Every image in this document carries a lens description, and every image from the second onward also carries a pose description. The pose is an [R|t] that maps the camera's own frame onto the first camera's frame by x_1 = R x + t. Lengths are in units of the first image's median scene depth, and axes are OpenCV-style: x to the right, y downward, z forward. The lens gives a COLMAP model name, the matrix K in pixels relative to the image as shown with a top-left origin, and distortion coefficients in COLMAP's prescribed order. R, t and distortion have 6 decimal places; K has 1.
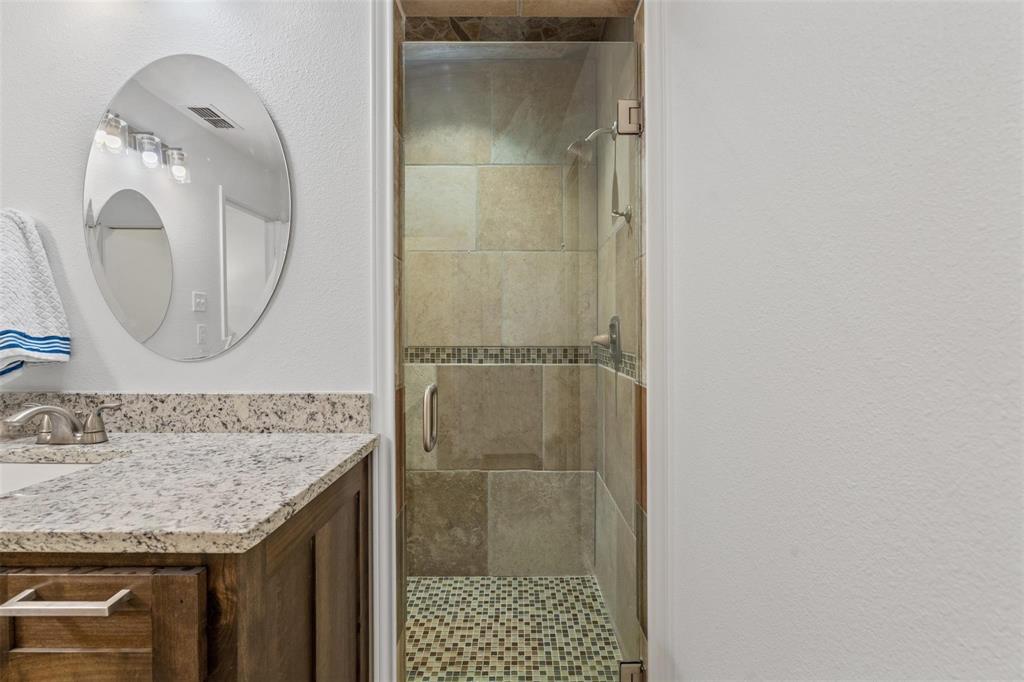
lens RADIAL K [[474.0, 0, 515.8], [0, 474.0, 335.9], [0, 0, 1]] dist [-0.009285, 0.003609]
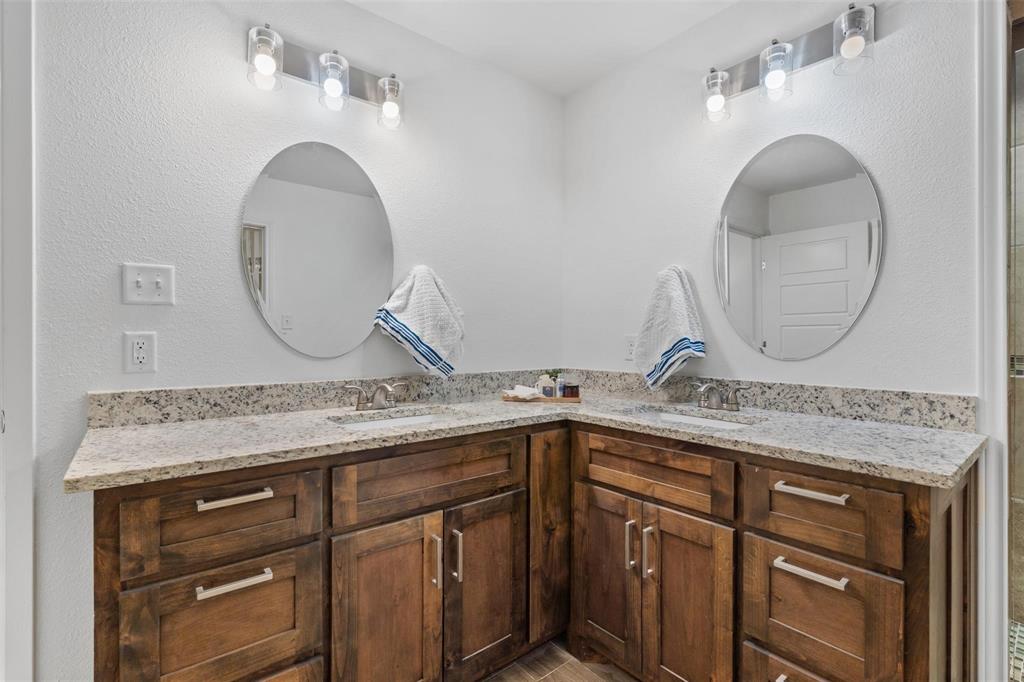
lens RADIAL K [[474.0, 0, 488.9], [0, 474.0, 340.7], [0, 0, 1]] dist [-0.009285, 0.003609]
pose [[0.627340, 0.004699, -0.778732, -0.173848], [-0.006634, 0.999978, 0.000689, 0.001522], [0.778717, 0.004734, 0.627357, -0.551239]]
